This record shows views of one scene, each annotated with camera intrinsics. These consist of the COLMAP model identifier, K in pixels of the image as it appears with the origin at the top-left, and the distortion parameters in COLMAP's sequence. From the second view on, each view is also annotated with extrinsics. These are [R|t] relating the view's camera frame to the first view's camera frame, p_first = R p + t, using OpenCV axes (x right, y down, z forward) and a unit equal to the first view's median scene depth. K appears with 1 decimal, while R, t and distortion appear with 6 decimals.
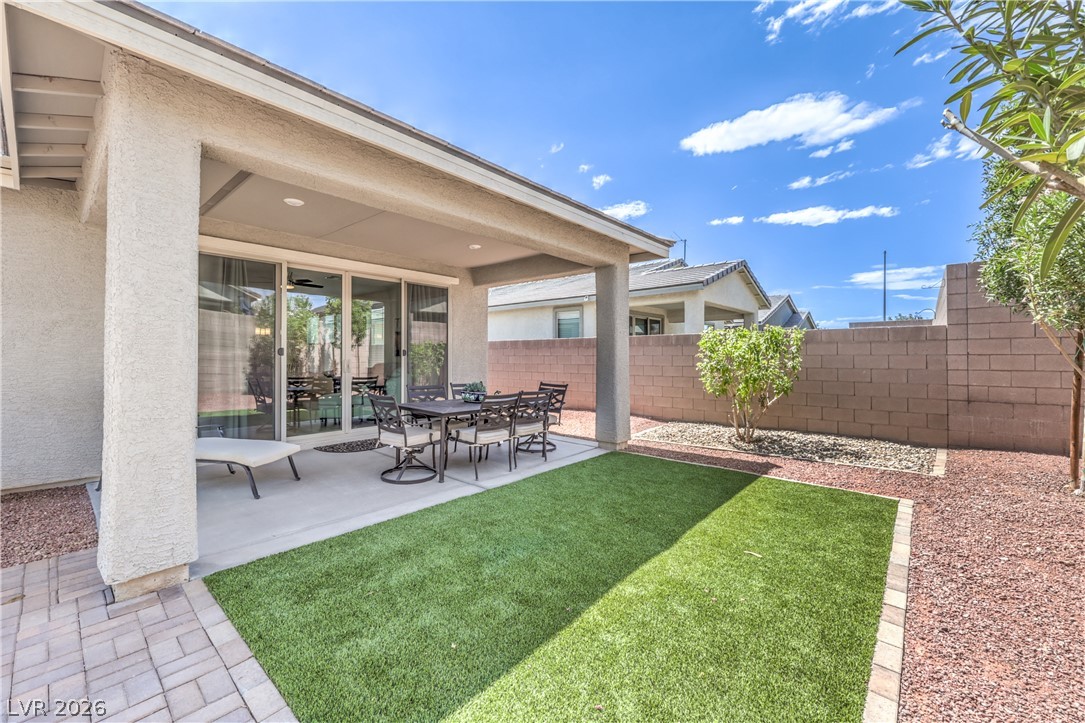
lens RADIAL K [[433.1, 0, 544.5], [0, 433.1, 359.7], [0, 0, 1]] dist [-0.003098, 0.000002]
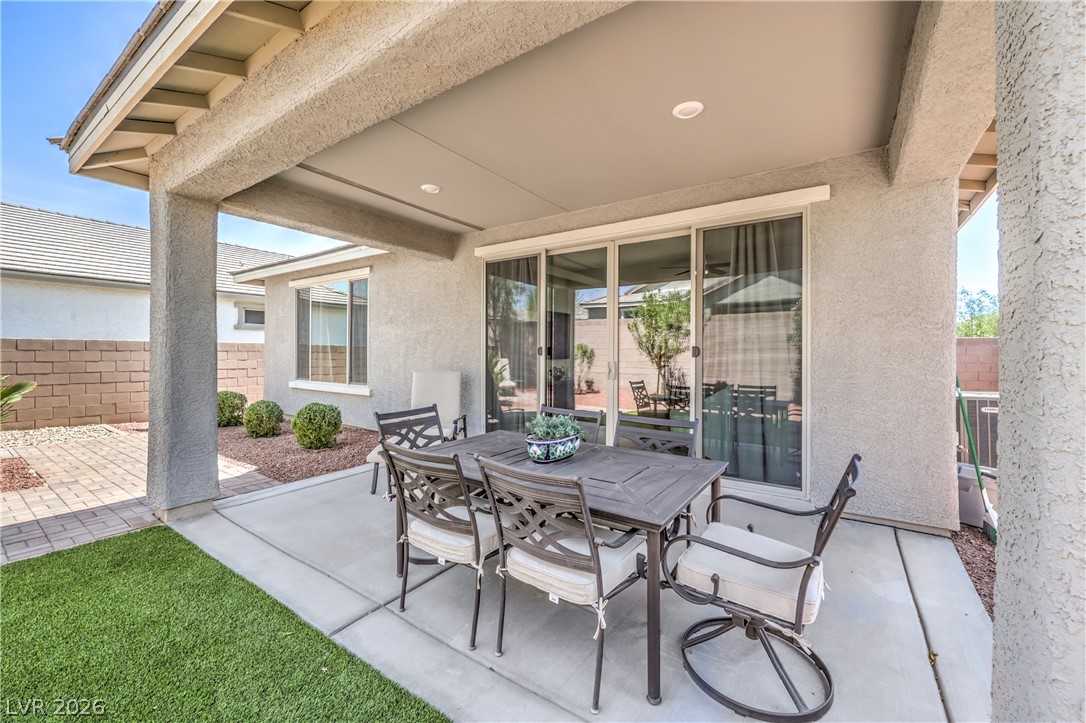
lens RADIAL K [[440.8, 0, 544.2], [0, 440.8, 349.4], [0, 0, 1]] dist [-0.001401, -0.000017]
pose [[0.096462, -0.006455, -0.995316, 0.271362], [-0.013860, 0.999873, -0.007827, -0.014198], [0.995240, 0.014550, 0.096360, 0.828999]]
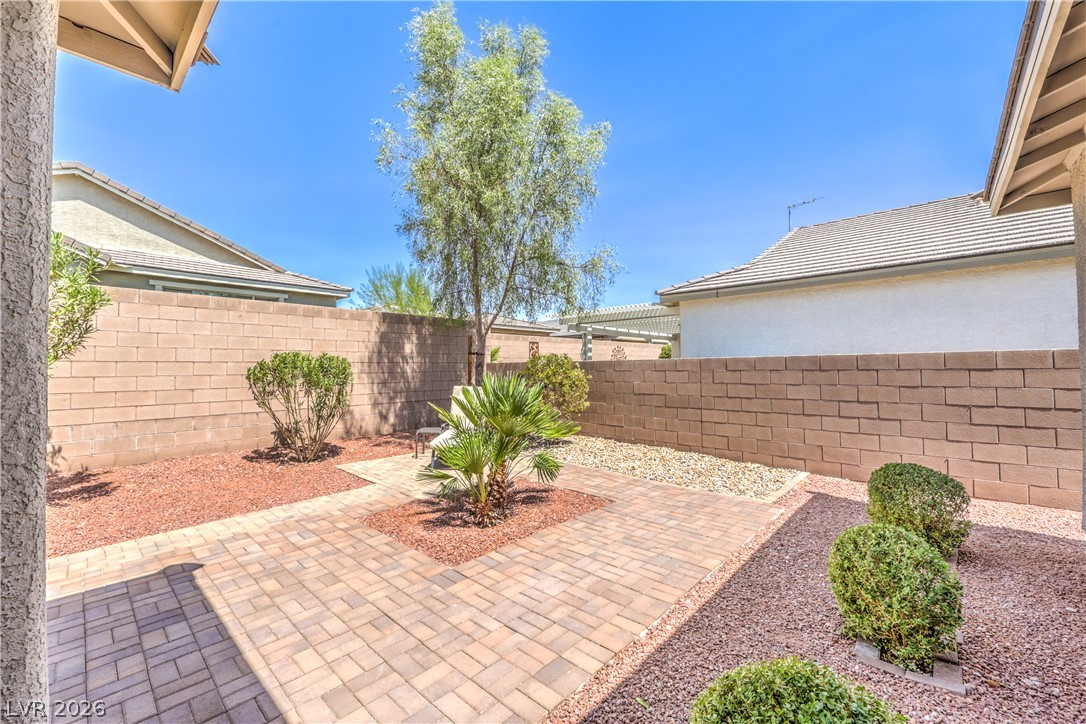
lens RADIAL K [[437.8, 0, 543.6], [0, 437.8, 368.2], [0, 0, 1]] dist [-0.001454, -0.000098]
pose [[-0.999376, 0.009239, 0.034081, -0.657058], [0.009540, 0.999917, 0.008686, -0.020770], [-0.033998, 0.009006, -0.999381, 0.600506]]
